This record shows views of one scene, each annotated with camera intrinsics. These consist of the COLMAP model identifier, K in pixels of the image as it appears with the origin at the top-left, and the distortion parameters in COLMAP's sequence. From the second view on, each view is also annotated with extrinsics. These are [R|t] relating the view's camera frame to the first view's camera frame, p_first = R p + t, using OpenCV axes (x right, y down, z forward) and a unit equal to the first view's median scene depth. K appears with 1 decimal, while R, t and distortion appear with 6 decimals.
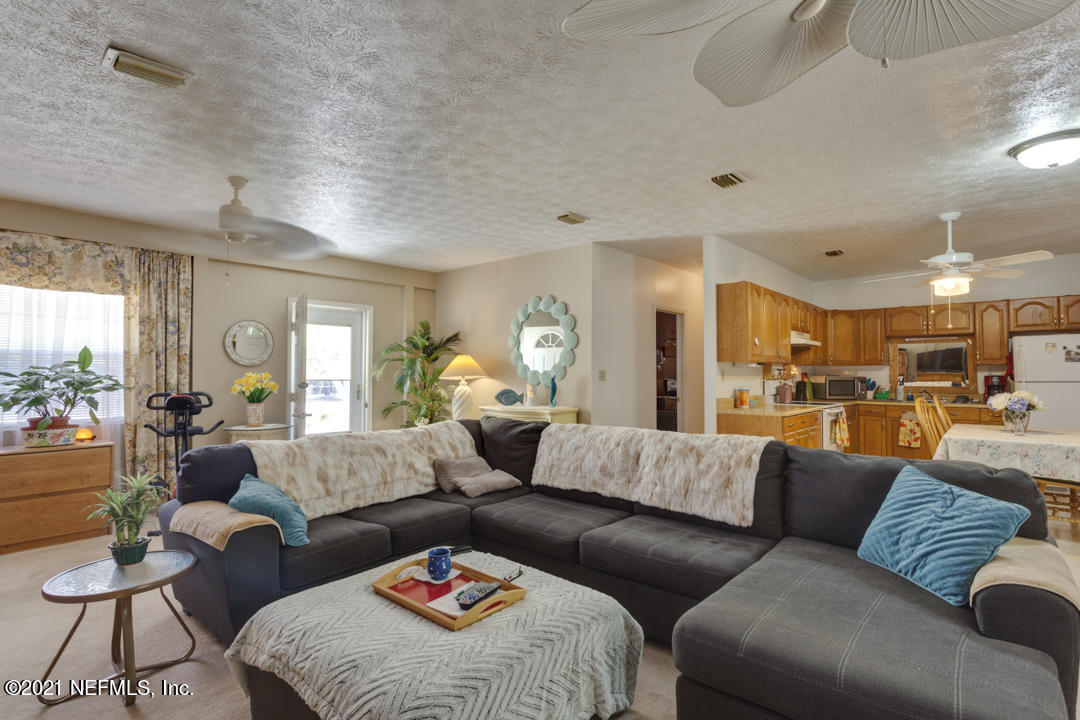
lens RADIAL K [[531.2, 0, 540.0], [0, 531.2, 360.0], [0, 0, 1]] dist [0.002700, 0.000780]
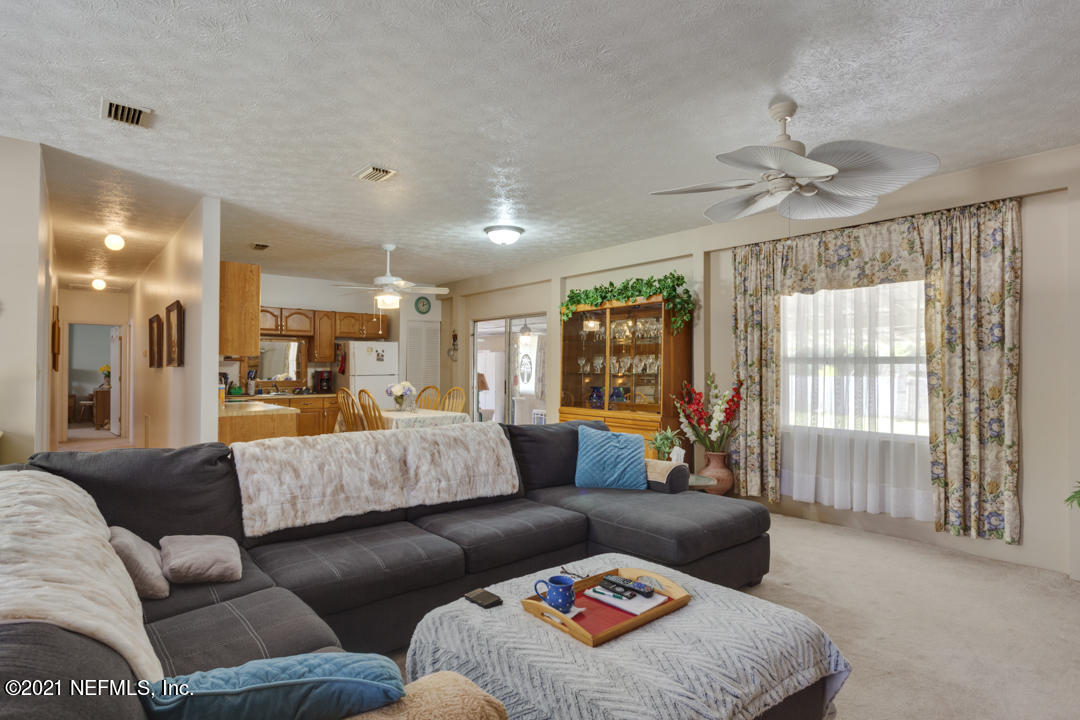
lens RADIAL K [[560.9, 0, 540.0], [0, 560.9, 360.0], [0, 0, 1]] dist [-0.014915, 0.000675]
pose [[0.144547, 0.018357, 0.989328, -0.451137], [-0.025851, 0.999557, -0.014770, 0.011959], [-0.989160, -0.023441, 0.144957, 0.383708]]
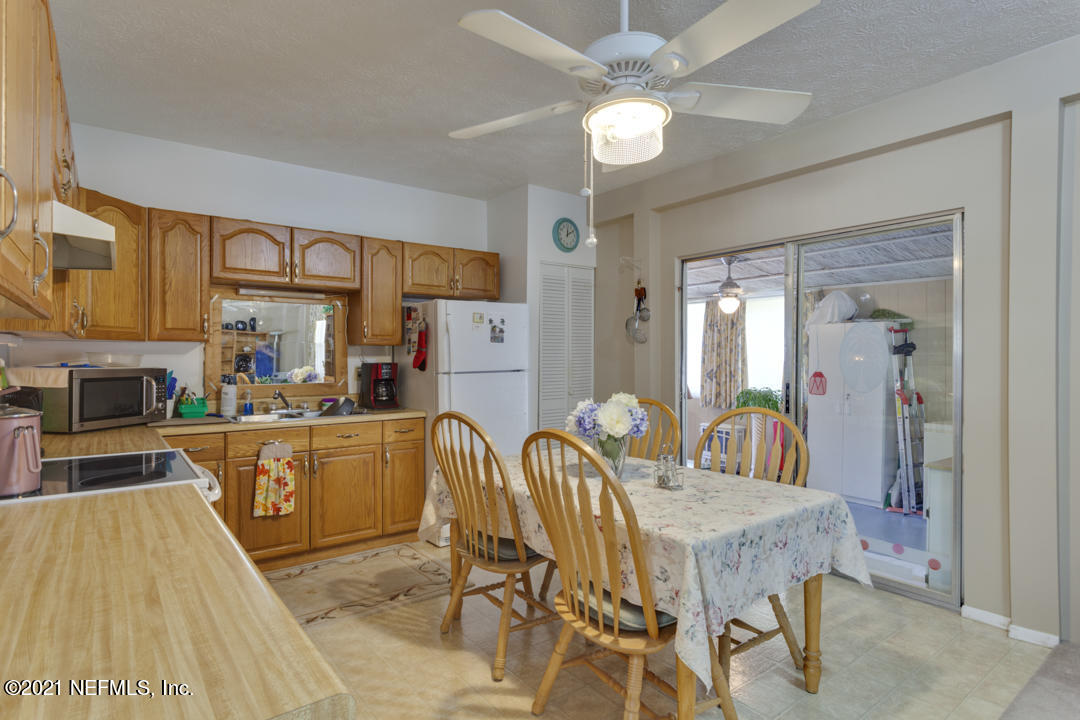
lens RADIAL K [[560.9, 0, 540.0], [0, 560.9, 360.0], [0, 0, 1]] dist [-0.014915, 0.000675]
pose [[0.190811, -0.000228, 0.981627, 0.321897], [-0.023221, 0.999719, 0.004746, 0.022461], [-0.981352, -0.023700, 0.190752, 0.861597]]
